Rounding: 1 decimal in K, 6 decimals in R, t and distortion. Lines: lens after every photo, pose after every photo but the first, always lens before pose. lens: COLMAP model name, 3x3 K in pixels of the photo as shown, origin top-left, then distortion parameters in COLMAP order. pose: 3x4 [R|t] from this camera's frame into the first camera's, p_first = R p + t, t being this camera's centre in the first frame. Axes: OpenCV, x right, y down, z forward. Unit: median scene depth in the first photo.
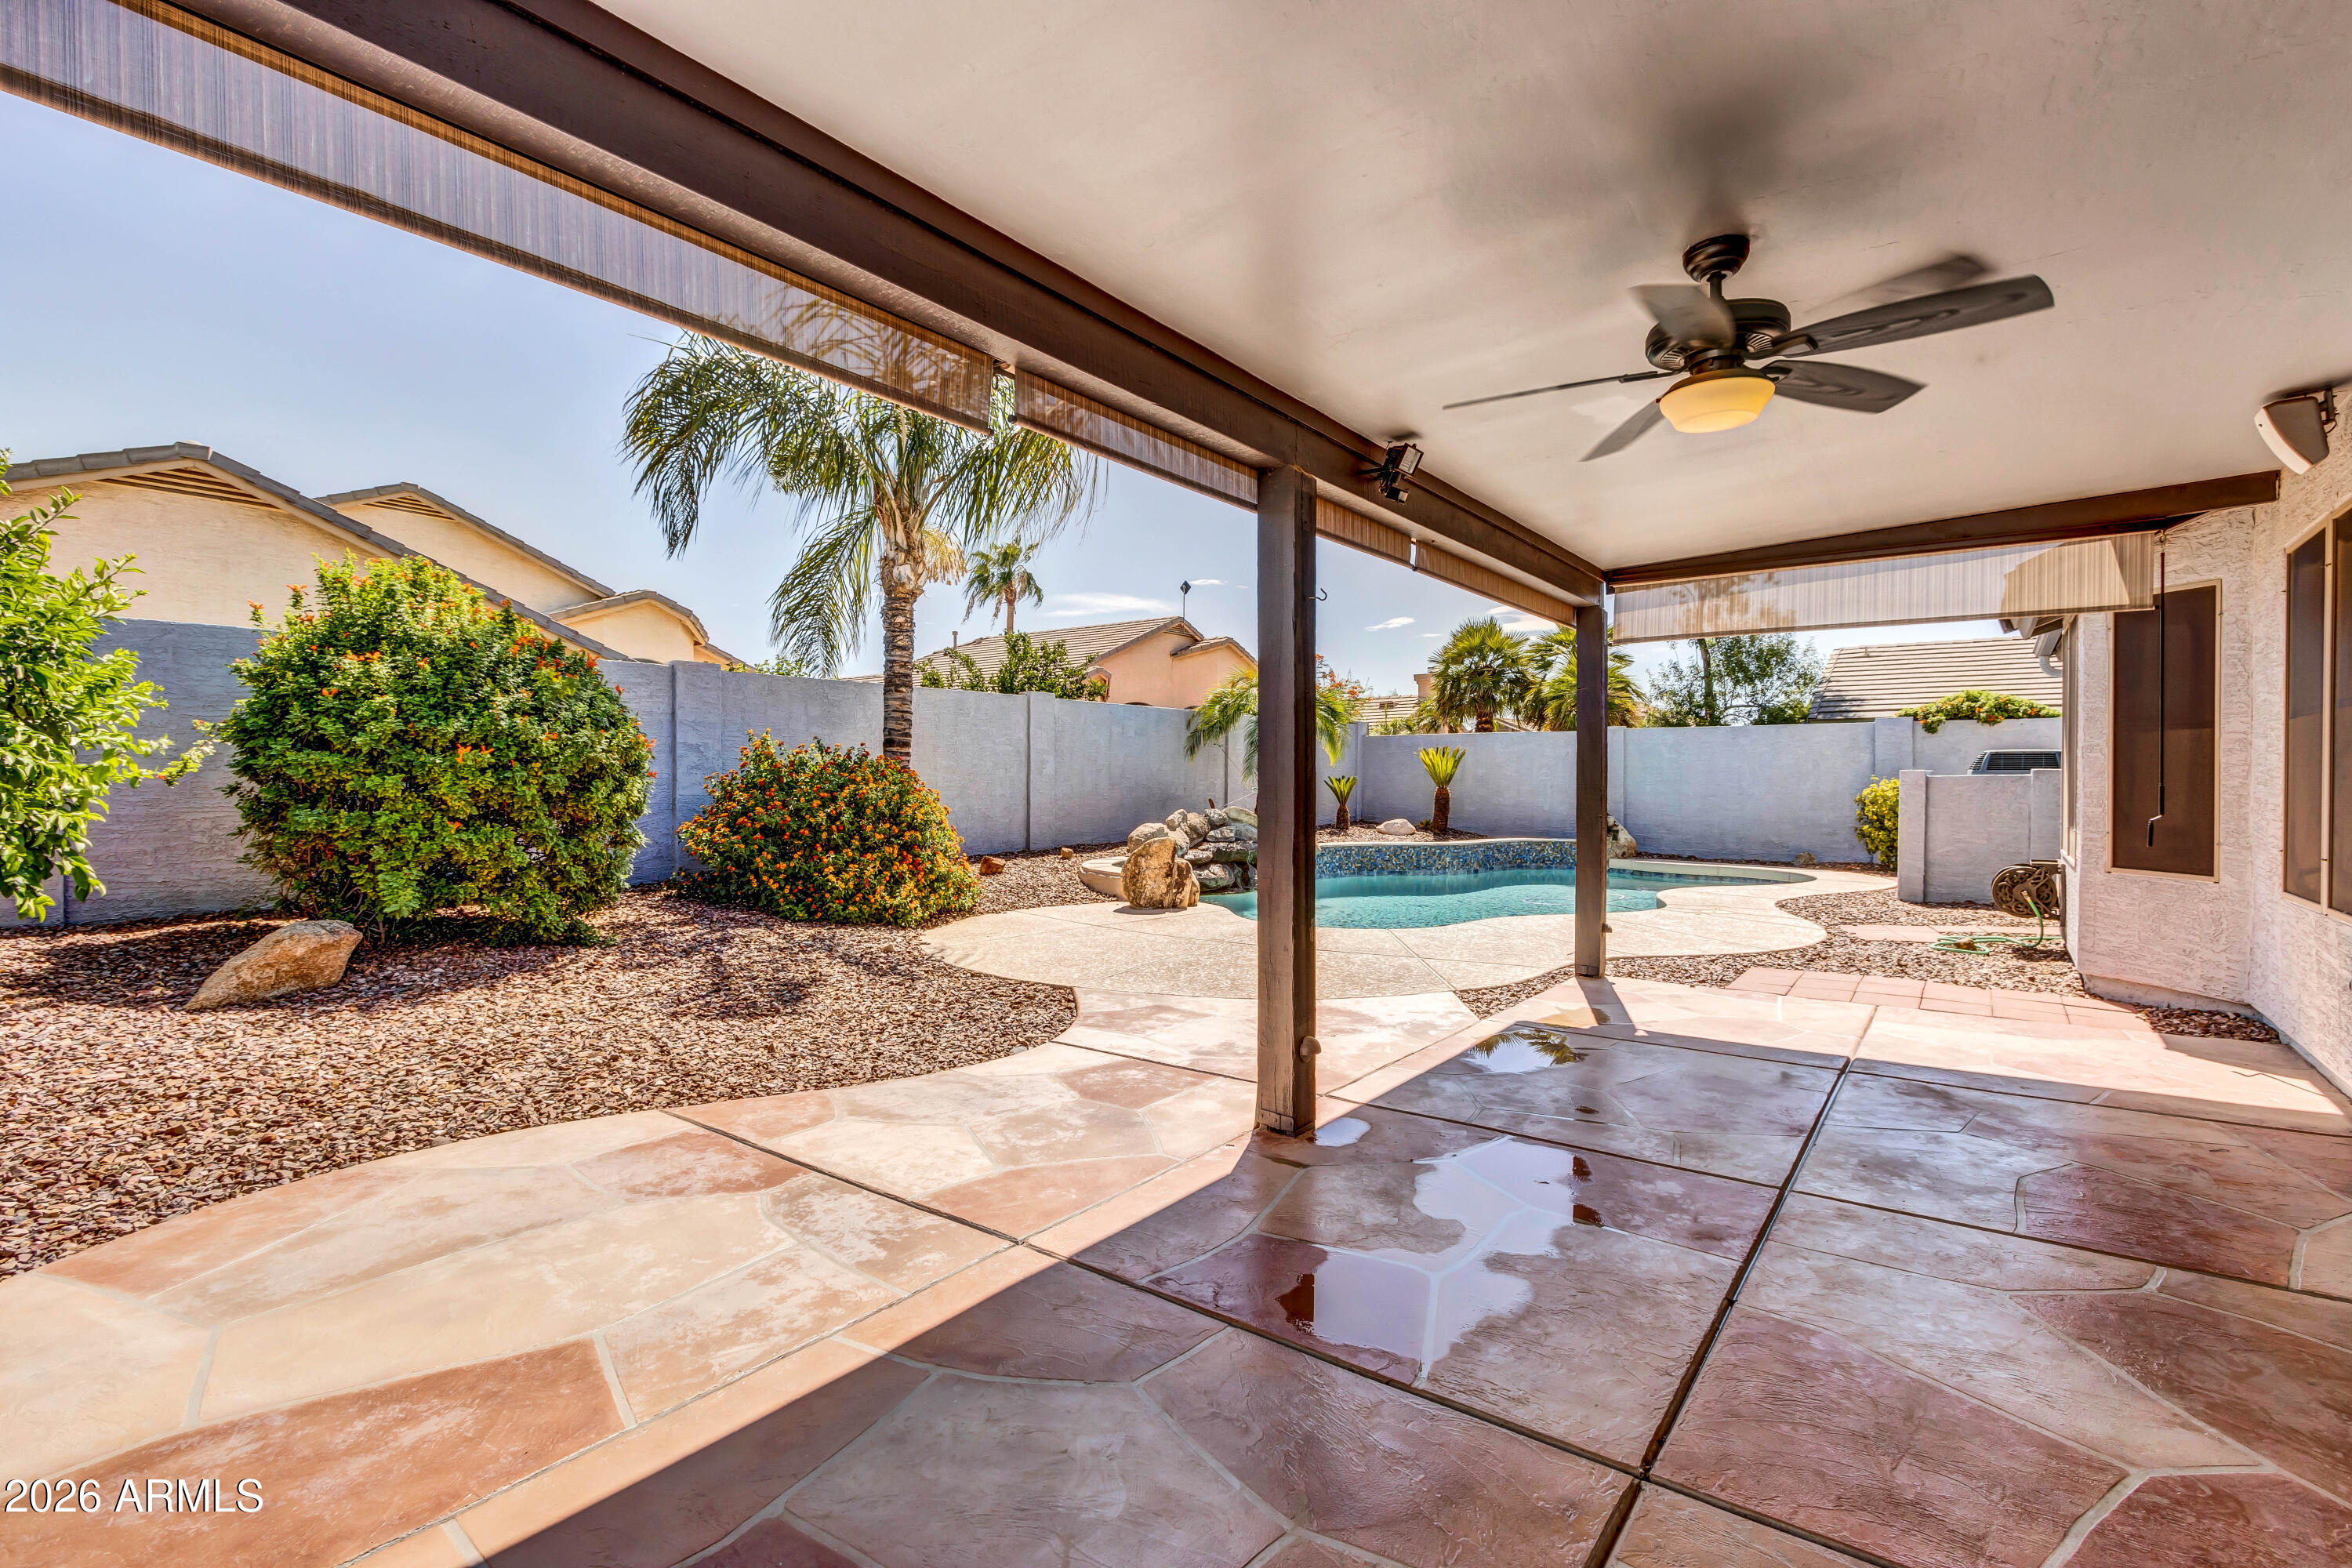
lens RADIAL K [[1088.4, 0, 1192.7], [0, 1088.4, 775.3], [0, 0, 1]] dist [0.004935, -0.000971]
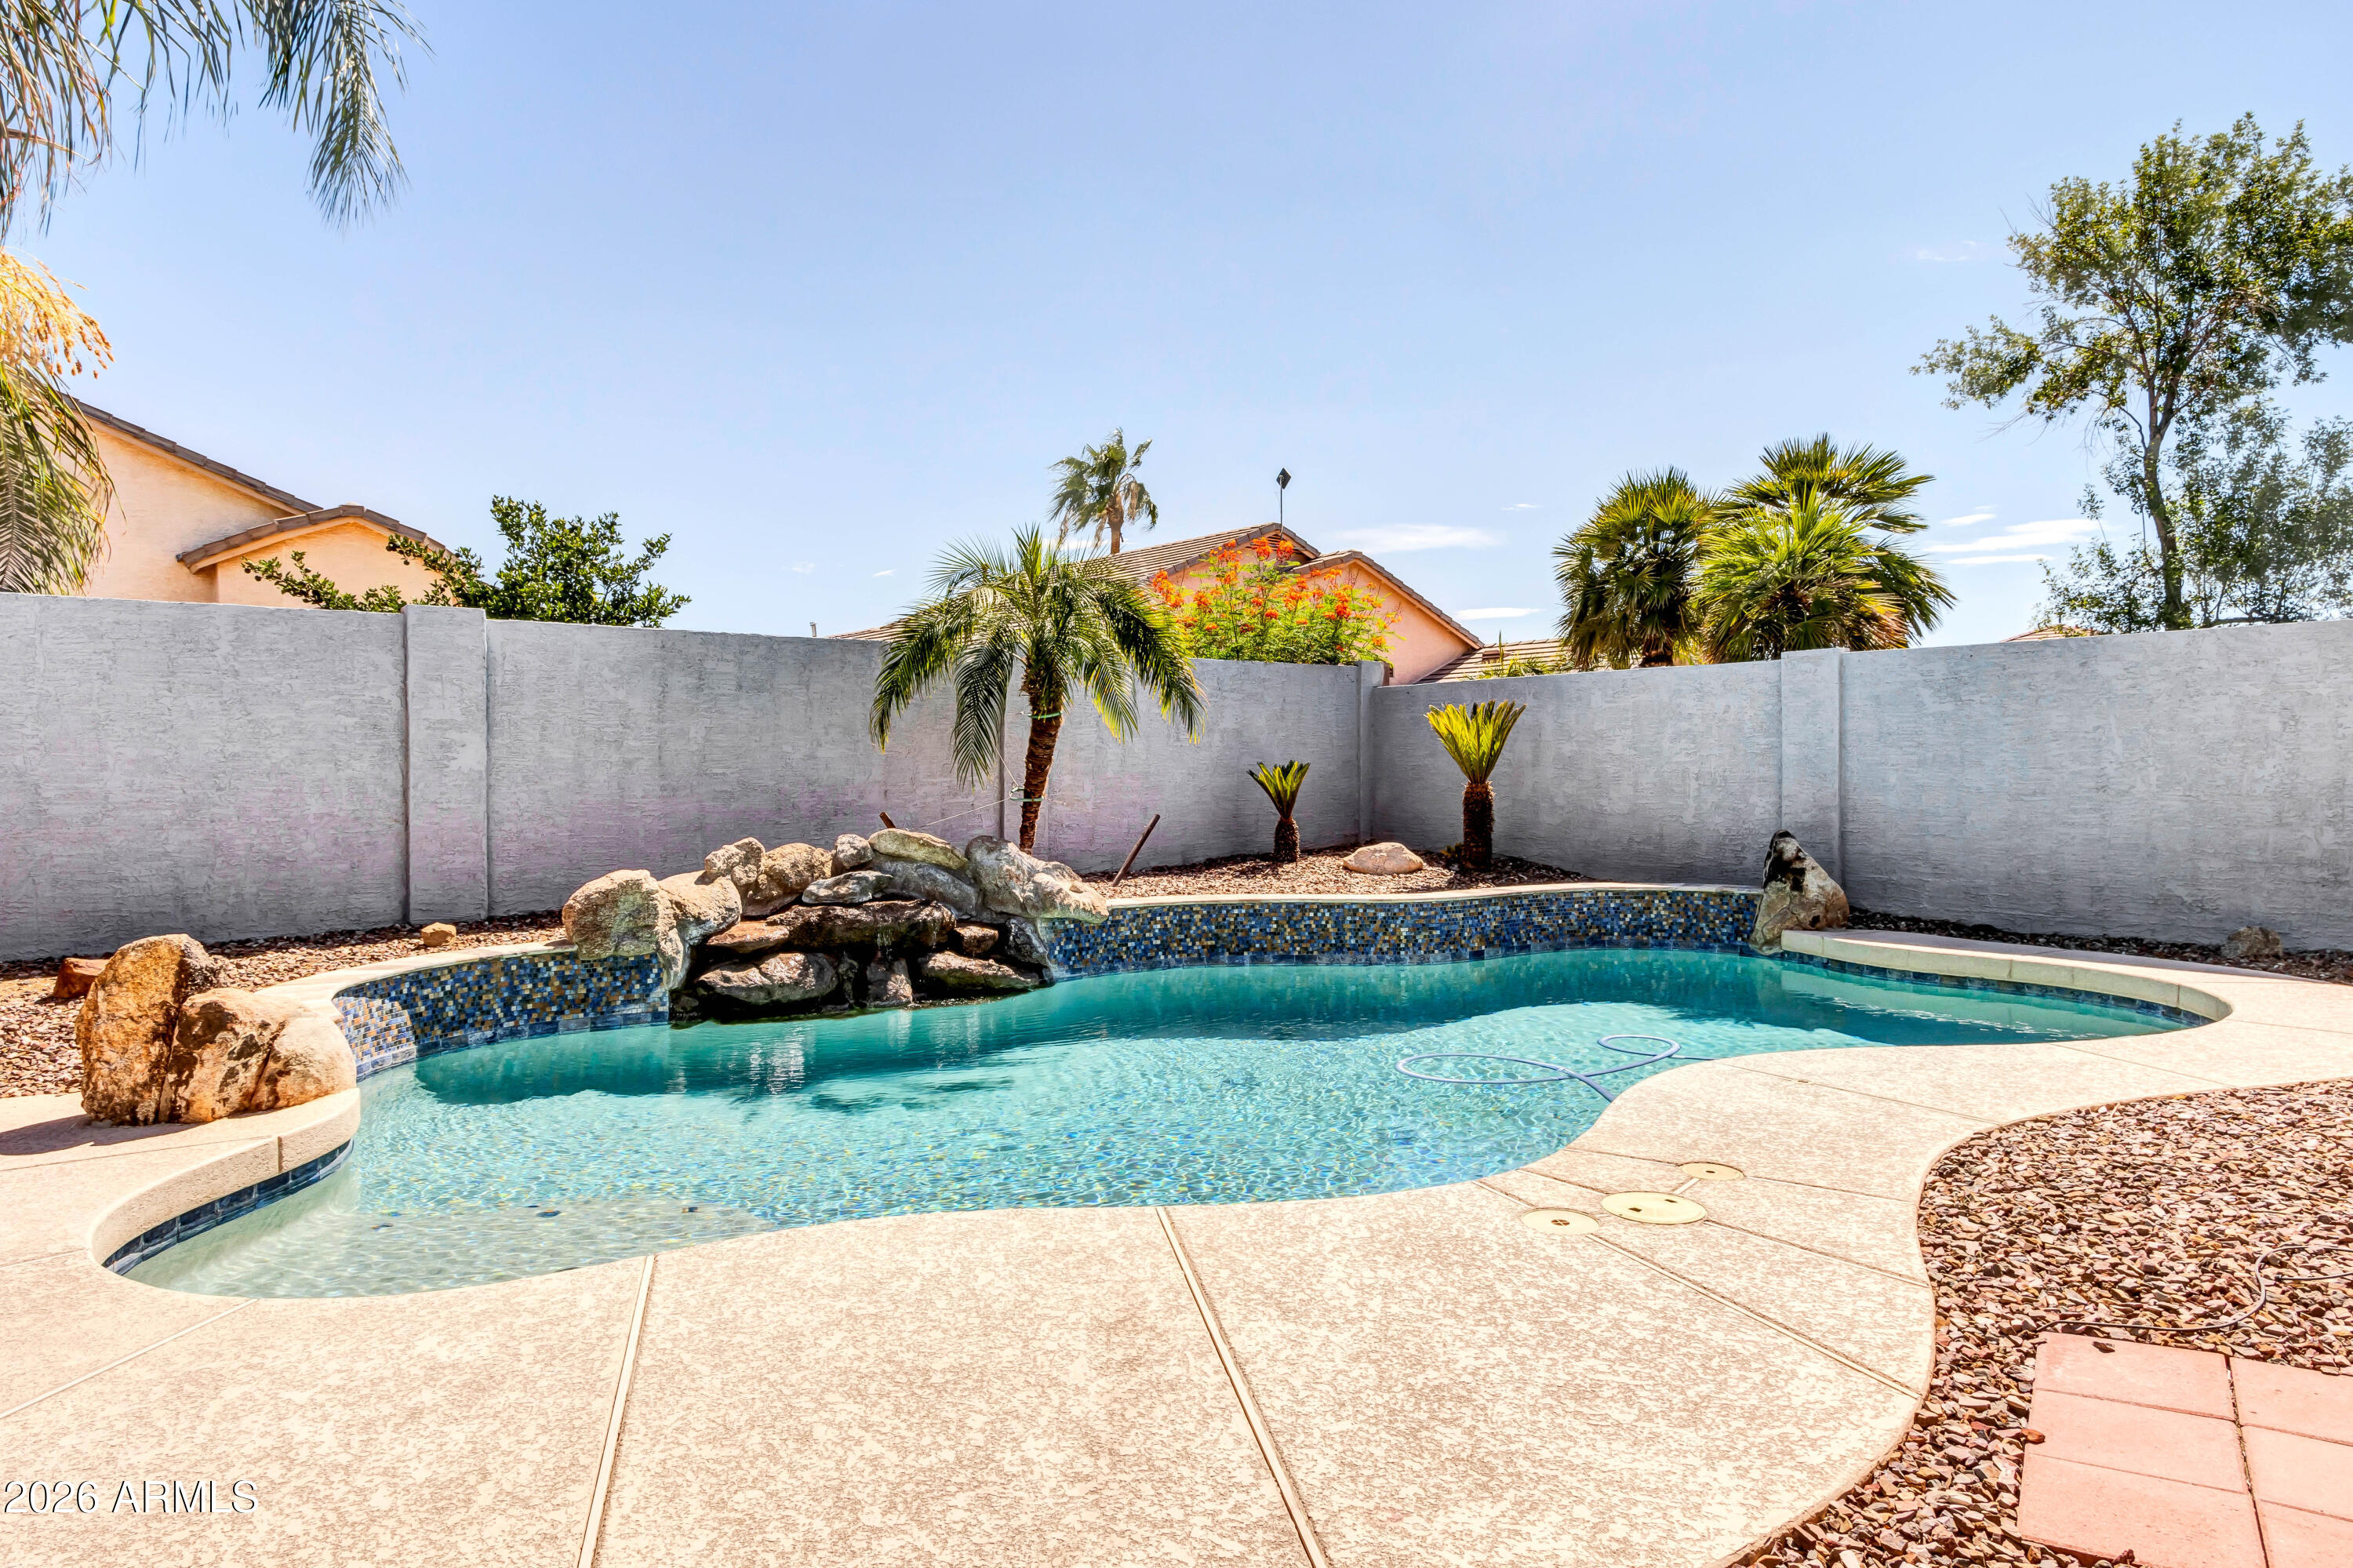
lens RADIAL K [[1372.6, 0, 1203.1], [0, 1372.6, 776.8], [0, 0, 1]] dist [0.007537, 0.001977]
pose [[0.974533, -0.015451, -0.223710, 0.289766], [0.017757, 0.999808, 0.008299, 0.001843], [0.223538, -0.012060, 0.974621, 0.395515]]
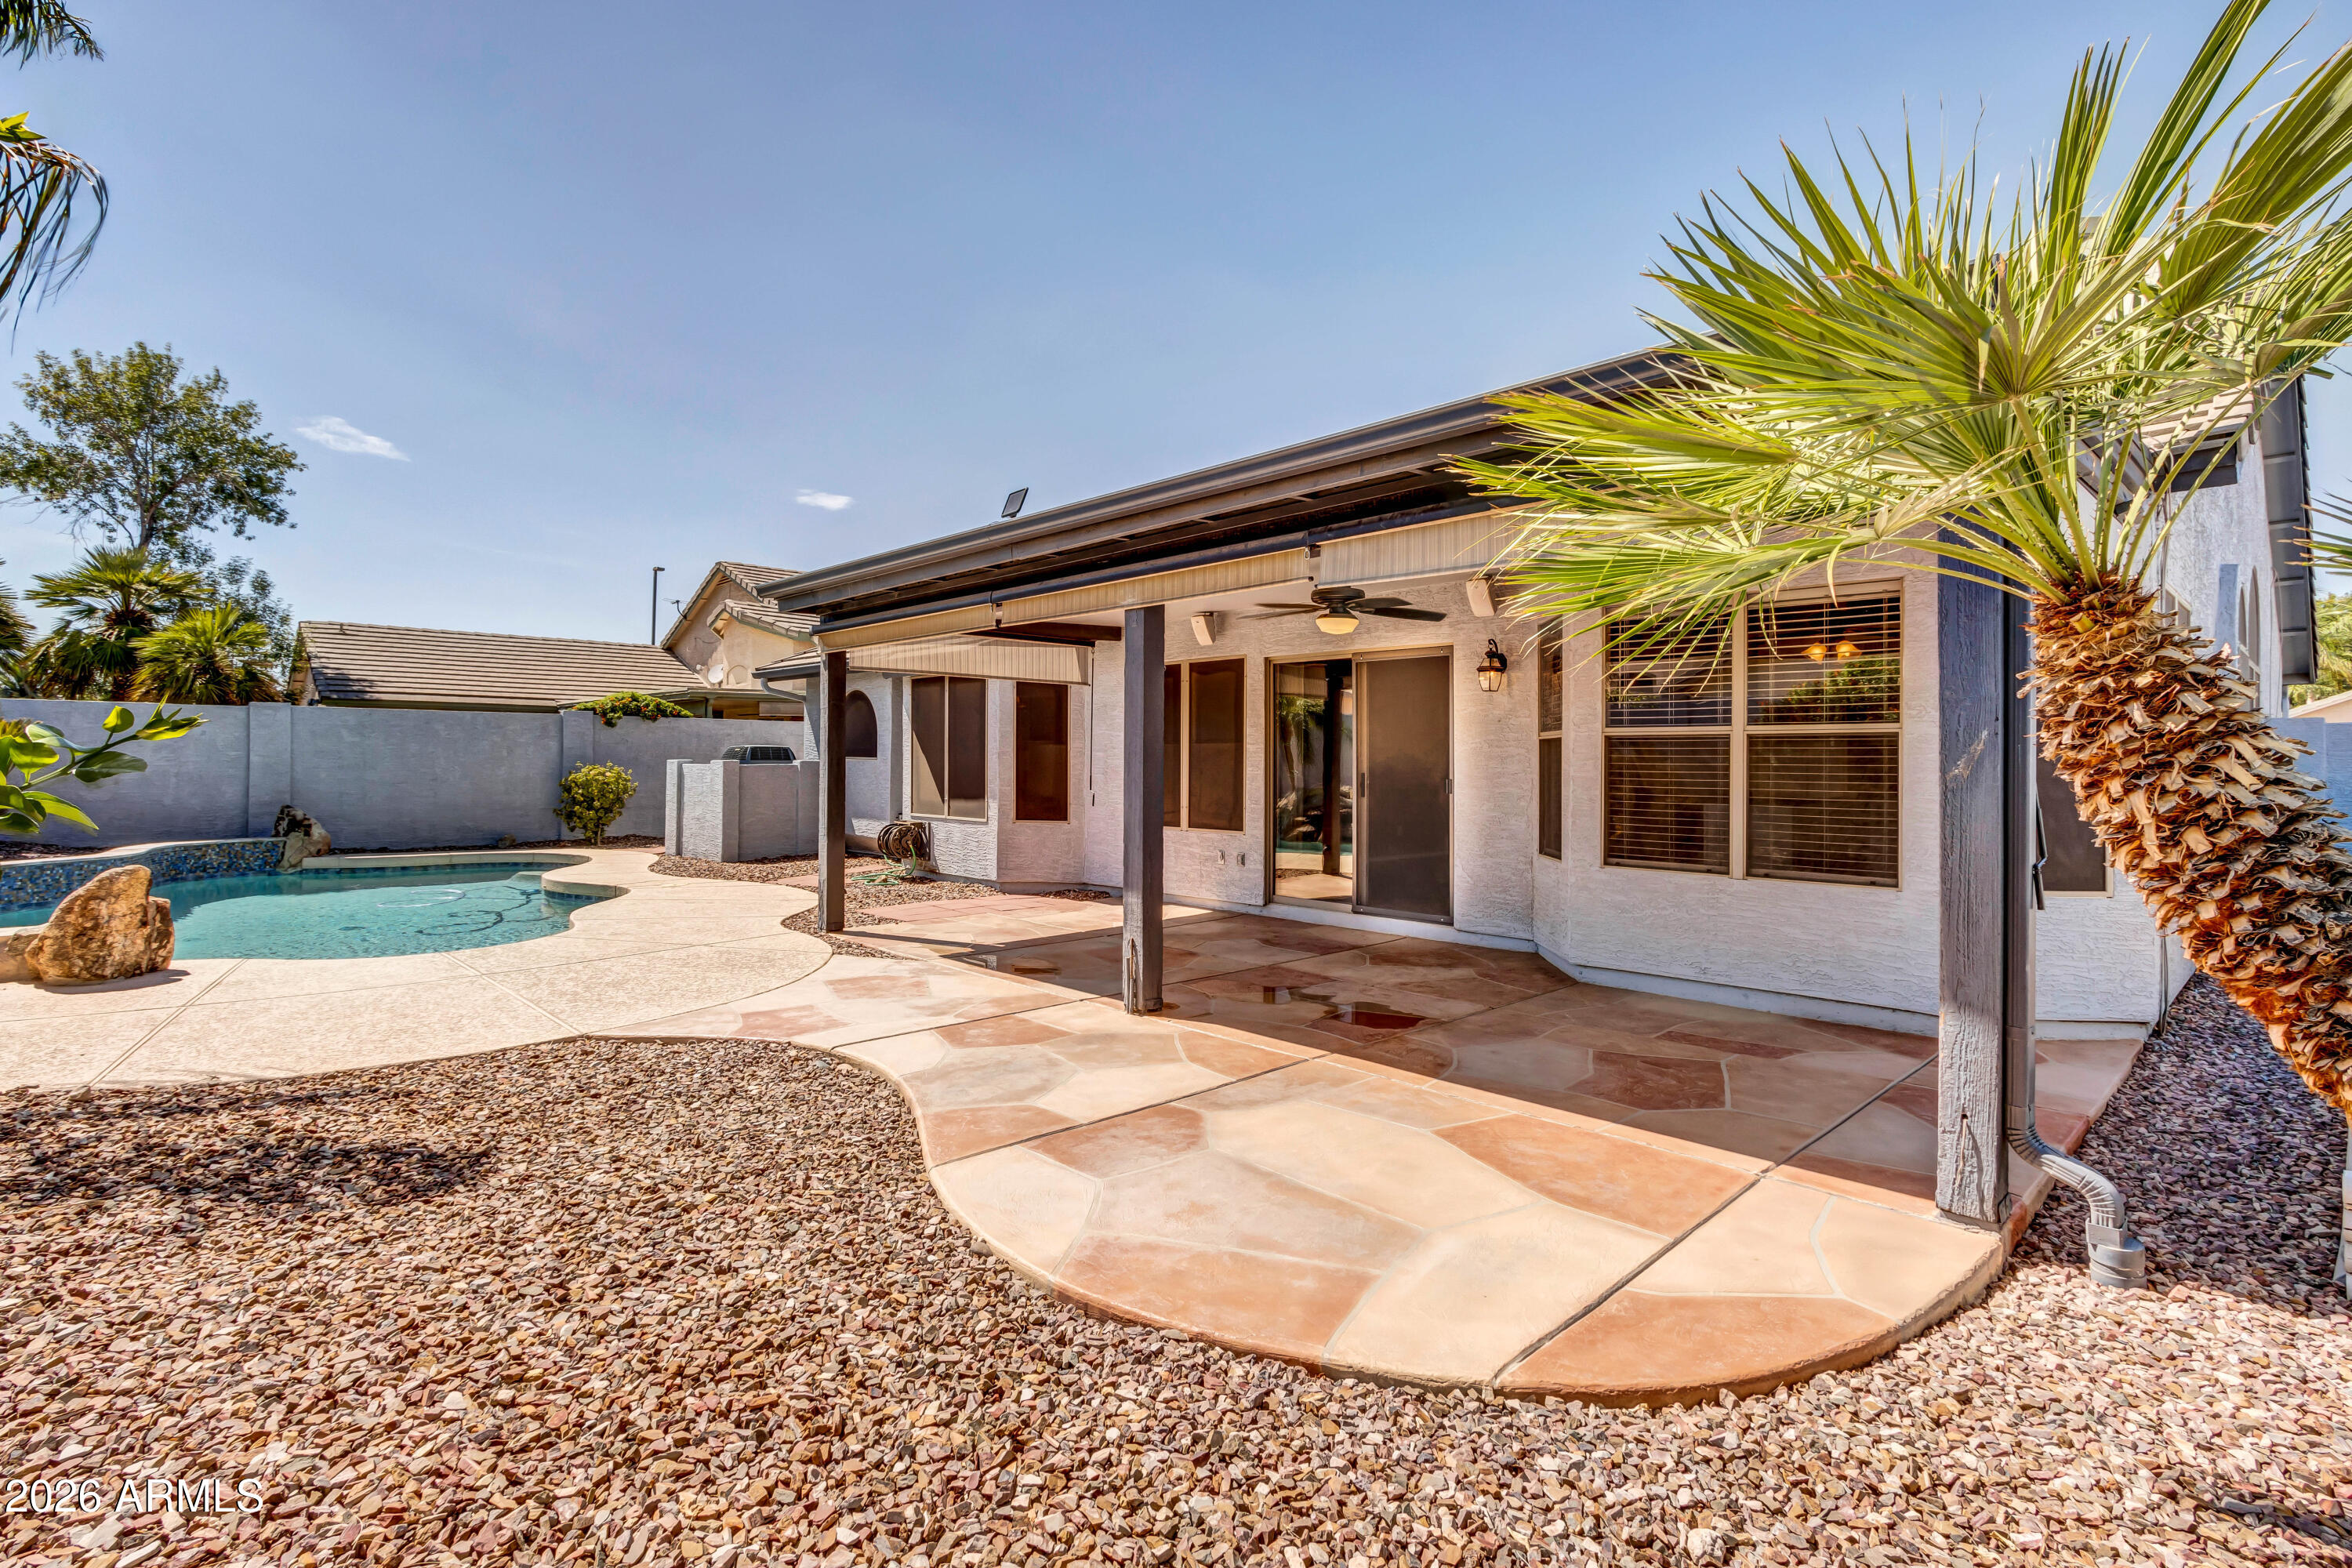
lens RADIAL K [[1088.4, 0, 1179.7], [0, 1088.4, 745.2], [0, 0, 1]] dist [0.004935, -0.000971]
pose [[0.177958, 0.012623, 0.983957, -0.364121], [-0.007795, 0.999904, -0.011417, -0.008500], [-0.984007, -0.005638, 0.178040, 0.174269]]
